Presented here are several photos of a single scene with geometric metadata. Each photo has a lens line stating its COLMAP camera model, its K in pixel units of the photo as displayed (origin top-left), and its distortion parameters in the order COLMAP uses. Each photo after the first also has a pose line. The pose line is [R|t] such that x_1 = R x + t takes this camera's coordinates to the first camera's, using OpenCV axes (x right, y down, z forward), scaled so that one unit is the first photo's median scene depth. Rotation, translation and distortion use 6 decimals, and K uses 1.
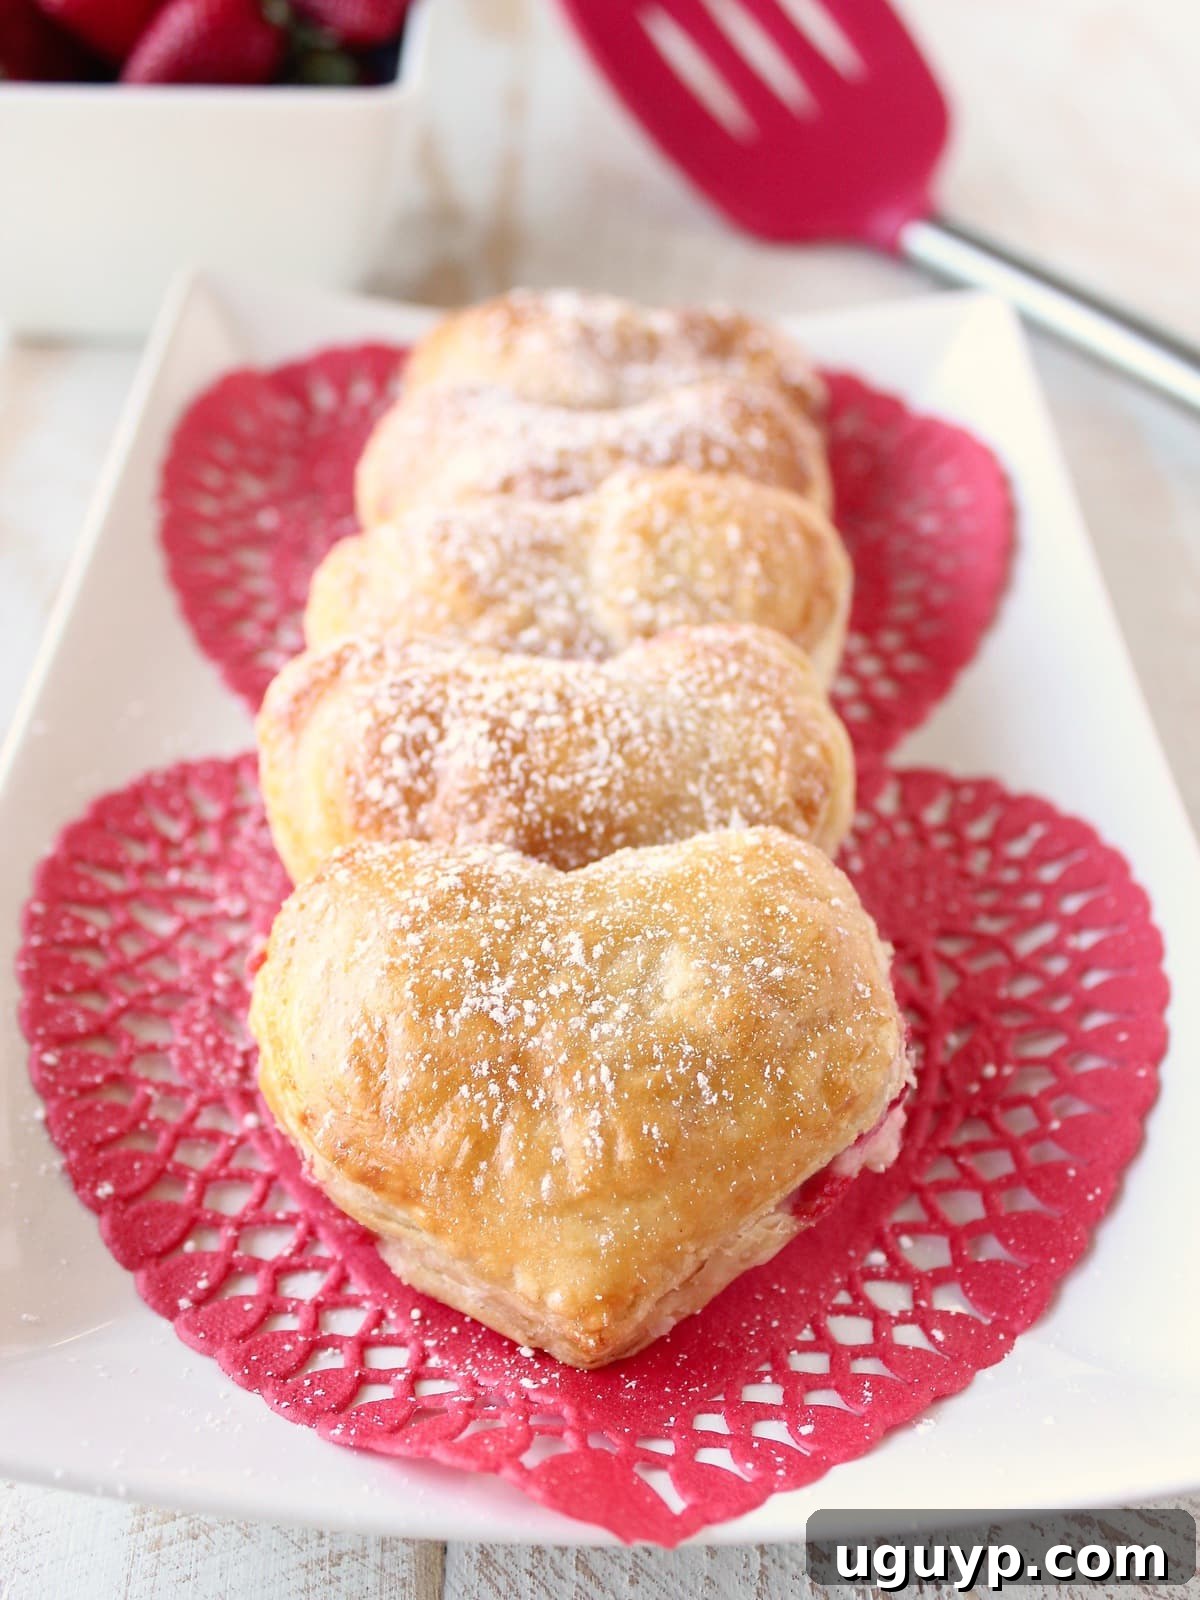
lens RADIAL K [[1796.6, 0, 567.7], [0, 1796.6, 836.0], [0, 0, 1]] dist [-0.129530, 0.000000]
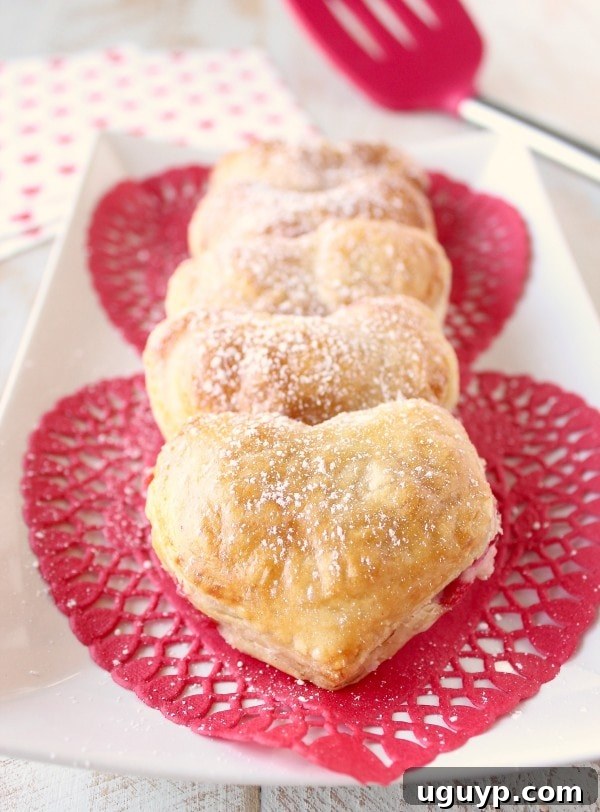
lens RADIAL K [[891.9, 0, 283.9], [0, 891.9, 420.8], [0, 0, 1]] dist [-0.130679, 0.000000]
pose [[0.999469, -0.032152, -0.005305, -0.024263], [0.032105, 0.999446, -0.008744, 0.021002], [0.005583, 0.008569, 0.999948, 0.064556]]
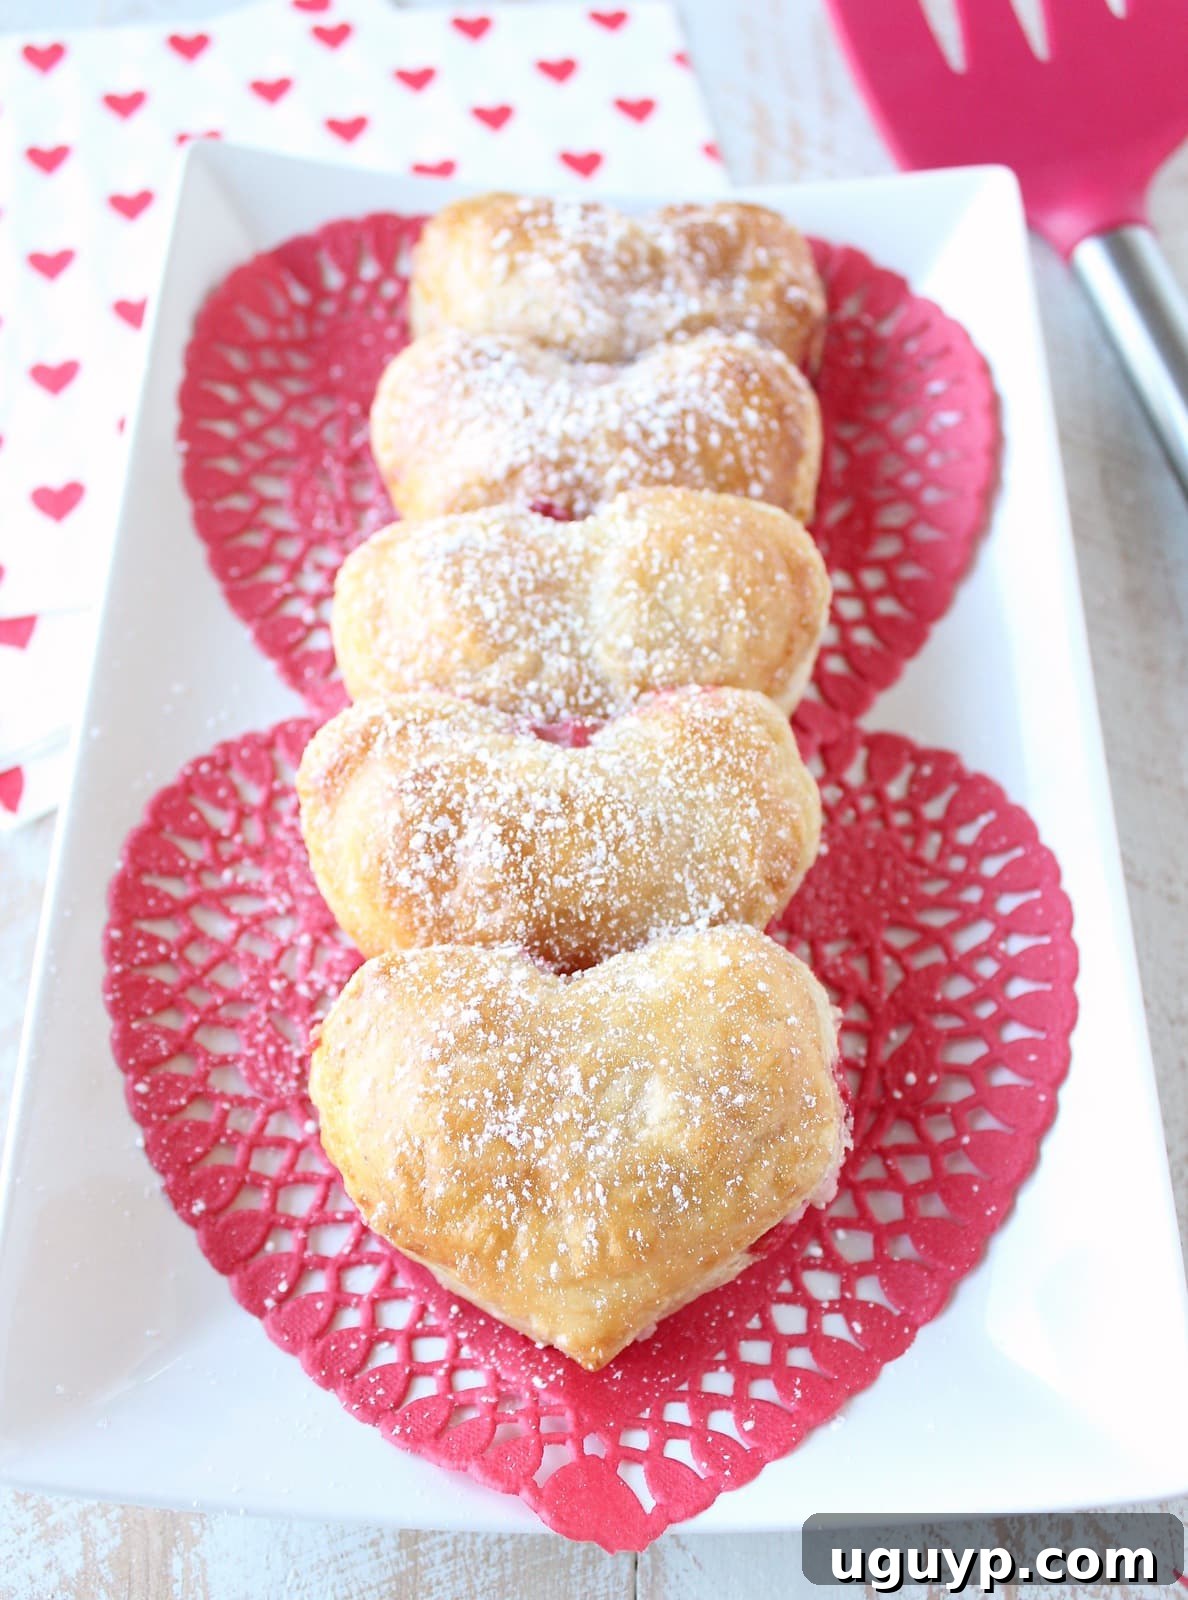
lens RADIAL K [[1796.6, 0, 577.8], [0, 1796.6, 852.8], [0, 0, 1]] dist [-0.129530, 0.000000]
pose [[0.999993, 0.002295, 0.003078, 0.001396], [-0.003209, 0.939825, 0.341641, -0.445061], [-0.002109, -0.341649, 0.939825, -0.087749]]
